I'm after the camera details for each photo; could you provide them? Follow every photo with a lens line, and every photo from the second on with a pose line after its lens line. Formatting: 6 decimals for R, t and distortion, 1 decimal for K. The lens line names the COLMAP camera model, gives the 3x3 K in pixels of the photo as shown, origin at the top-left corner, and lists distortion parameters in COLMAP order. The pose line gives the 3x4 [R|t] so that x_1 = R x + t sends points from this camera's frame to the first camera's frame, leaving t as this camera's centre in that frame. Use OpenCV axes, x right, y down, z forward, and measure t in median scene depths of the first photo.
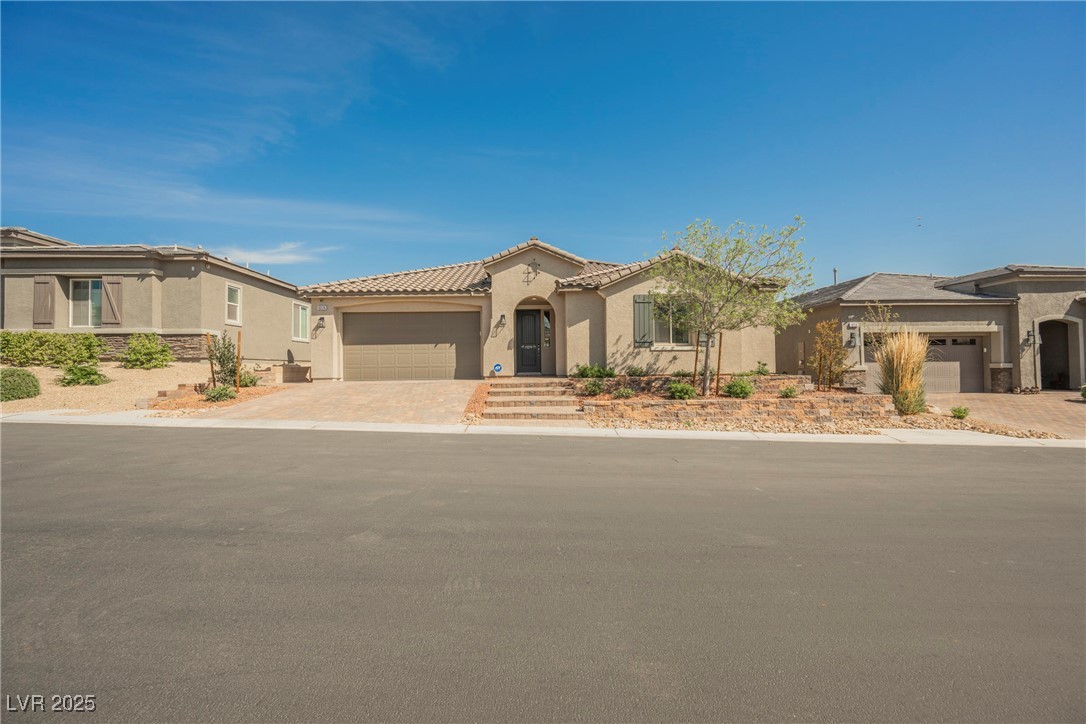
lens RADIAL K [[420.7, 0, 543.0], [0, 420.7, 362.0], [0, 0, 1]] dist [-0.000415, -0.000135]
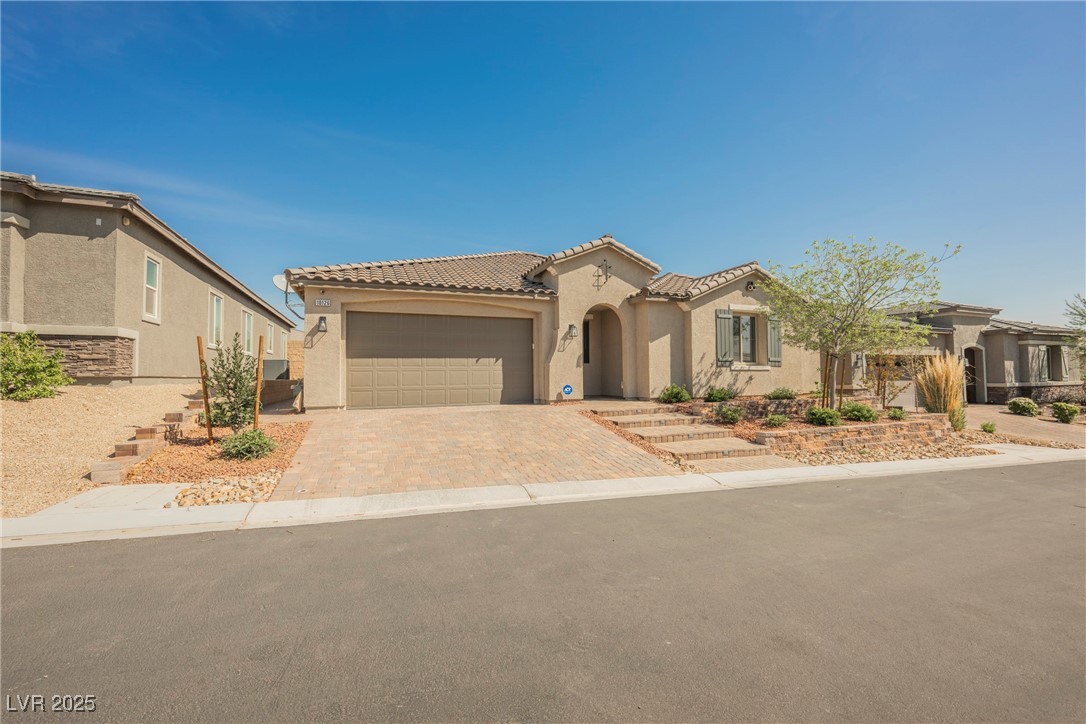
lens RADIAL K [[441.9, 0, 543.0], [0, 441.9, 362.0], [0, 0, 1]] dist [-0.000861, -0.000095]
pose [[0.939010, 0.013486, 0.343624, -0.446849], [-0.004826, 0.999649, -0.026044, -0.017017], [-0.343855, 0.022797, 0.938746, 0.219123]]
